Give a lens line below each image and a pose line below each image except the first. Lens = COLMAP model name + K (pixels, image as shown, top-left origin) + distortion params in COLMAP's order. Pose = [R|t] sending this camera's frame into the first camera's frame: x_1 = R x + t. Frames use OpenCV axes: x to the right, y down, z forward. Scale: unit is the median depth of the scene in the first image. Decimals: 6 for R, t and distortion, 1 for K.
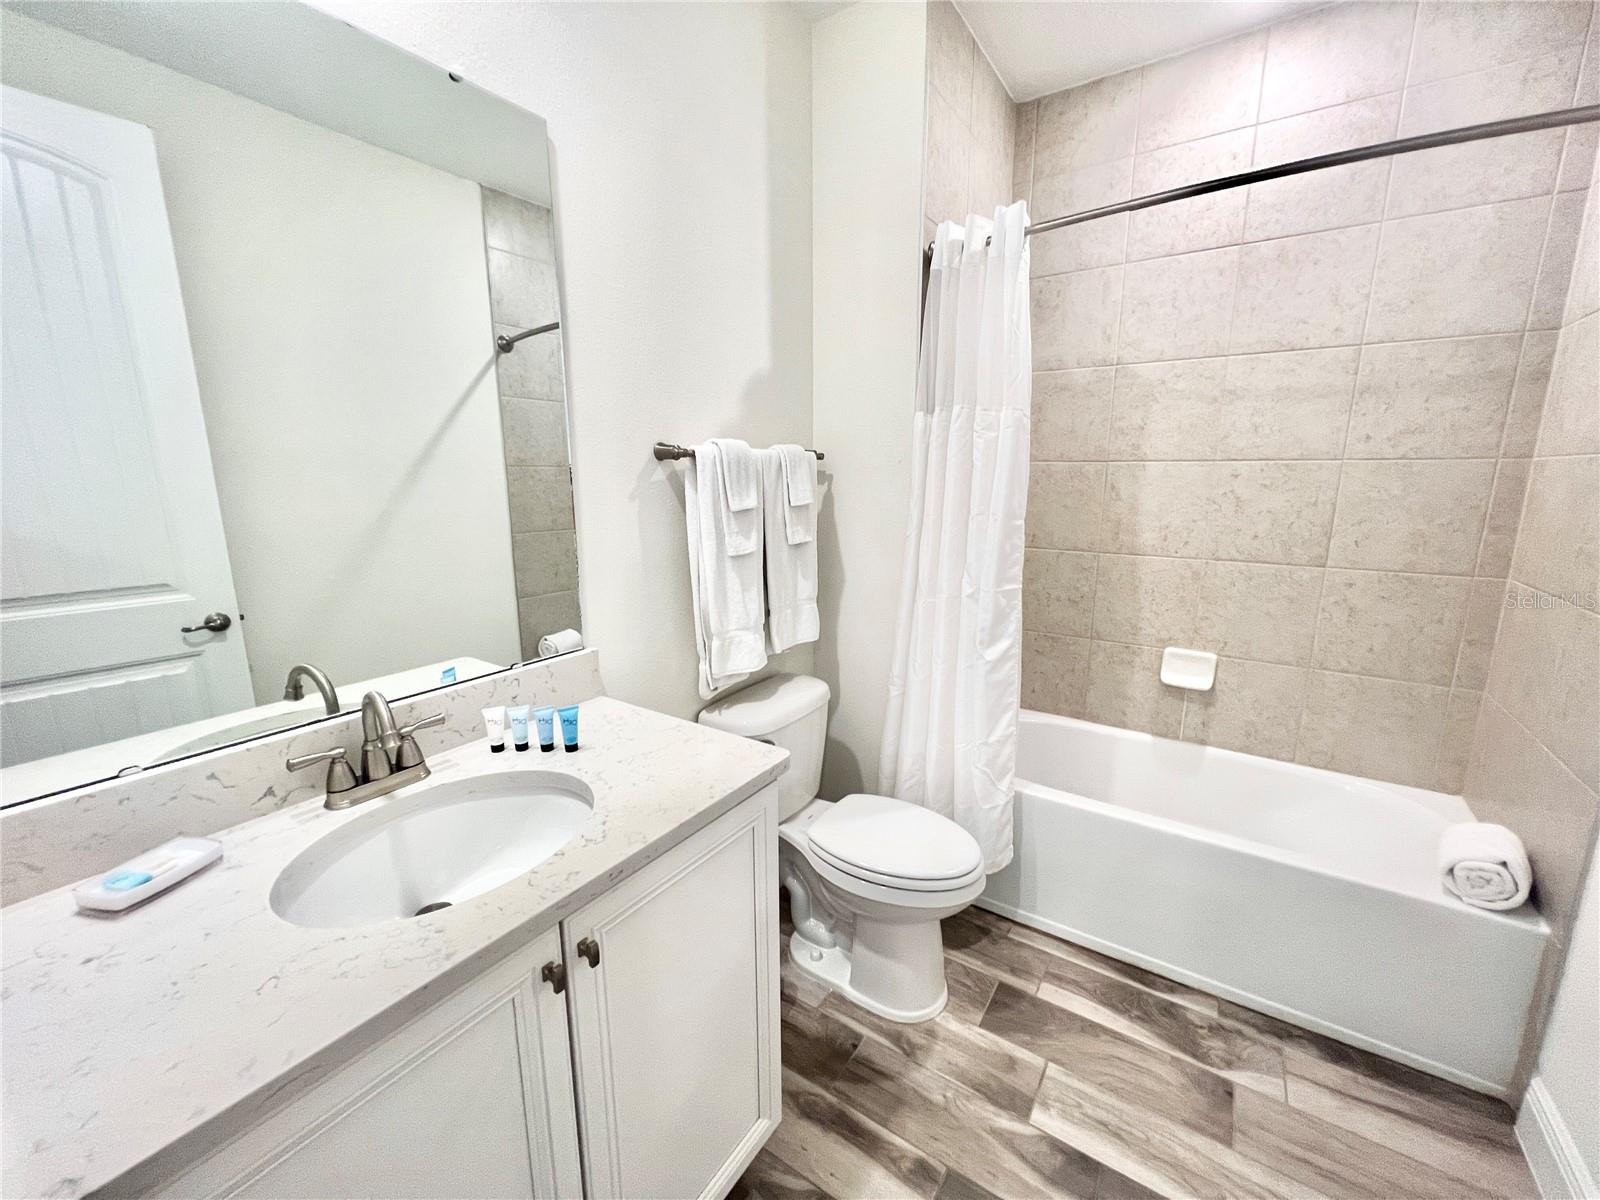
lens RADIAL K [[641.6, 0, 796.6], [0, 641.6, 600.7], [0, 0, 1]] dist [-0.000415, 0.000212]
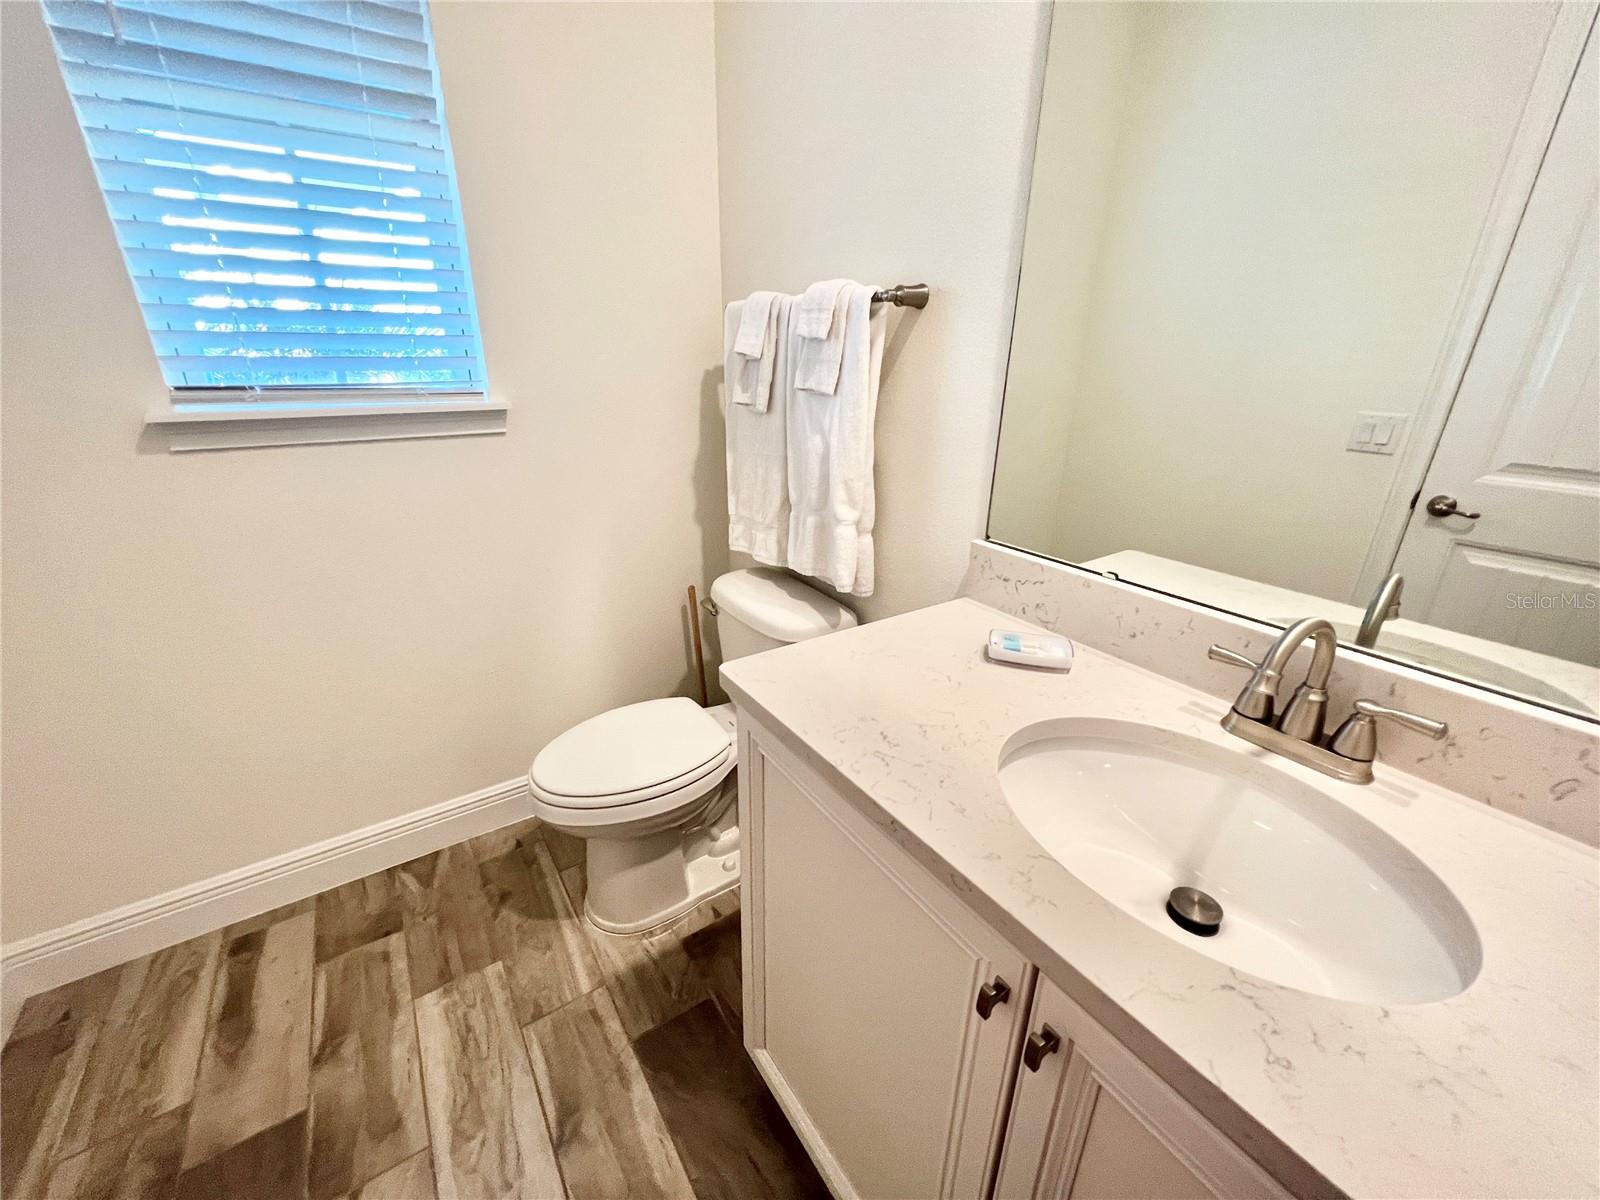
lens RADIAL K [[641.6, 0, 796.6], [0, 641.6, 600.7], [0, 0, 1]] dist [-0.000415, 0.000212]
pose [[-0.373813, 0.327355, -0.867815, 0.146951], [-0.202997, 0.884085, 0.420934, -0.051496], [0.905017, 0.333514, -0.264030, 0.657187]]
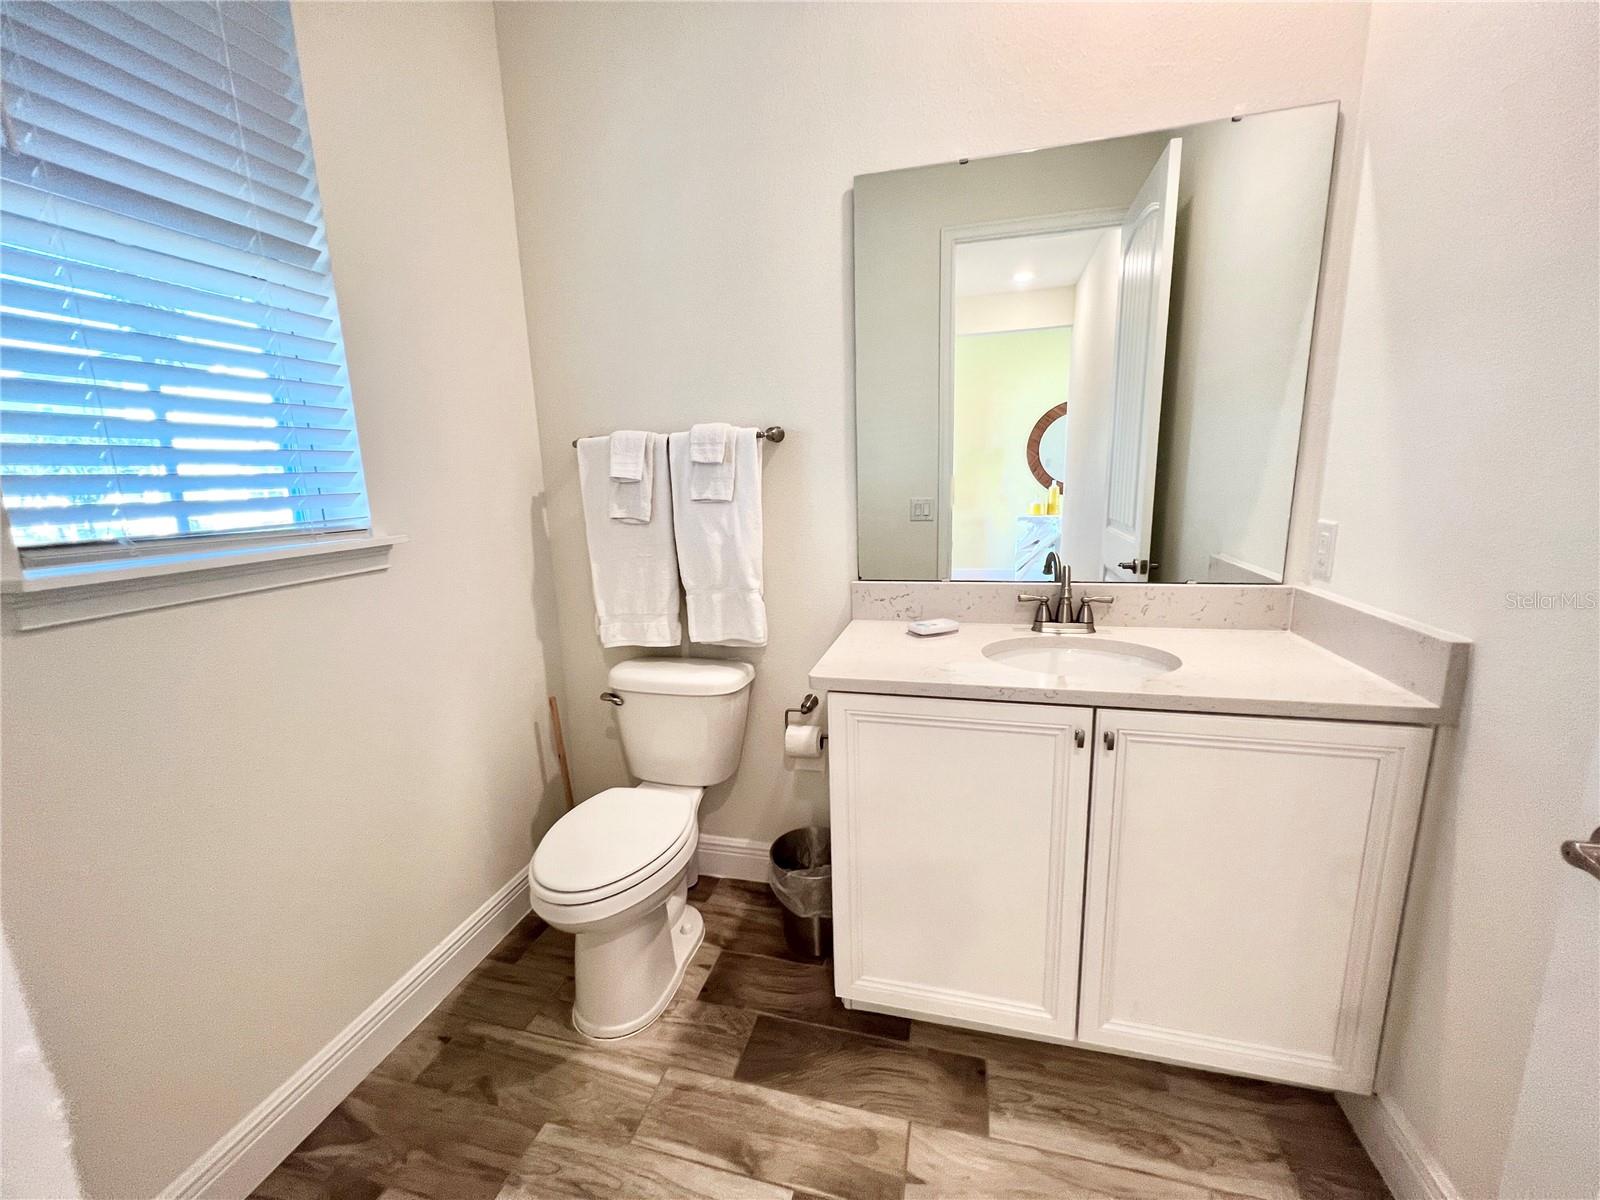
lens RADIAL K [[640.8, 0, 798.8], [0, 640.8, 601.1], [0, 0, 1]] dist [-0.000549, -0.000335]
pose [[0.324963, 0.165925, -0.931057, 0.625118], [-0.155950, 0.980413, 0.120291, 0.140374], [0.932780, 0.106108, 0.344474, -0.165342]]
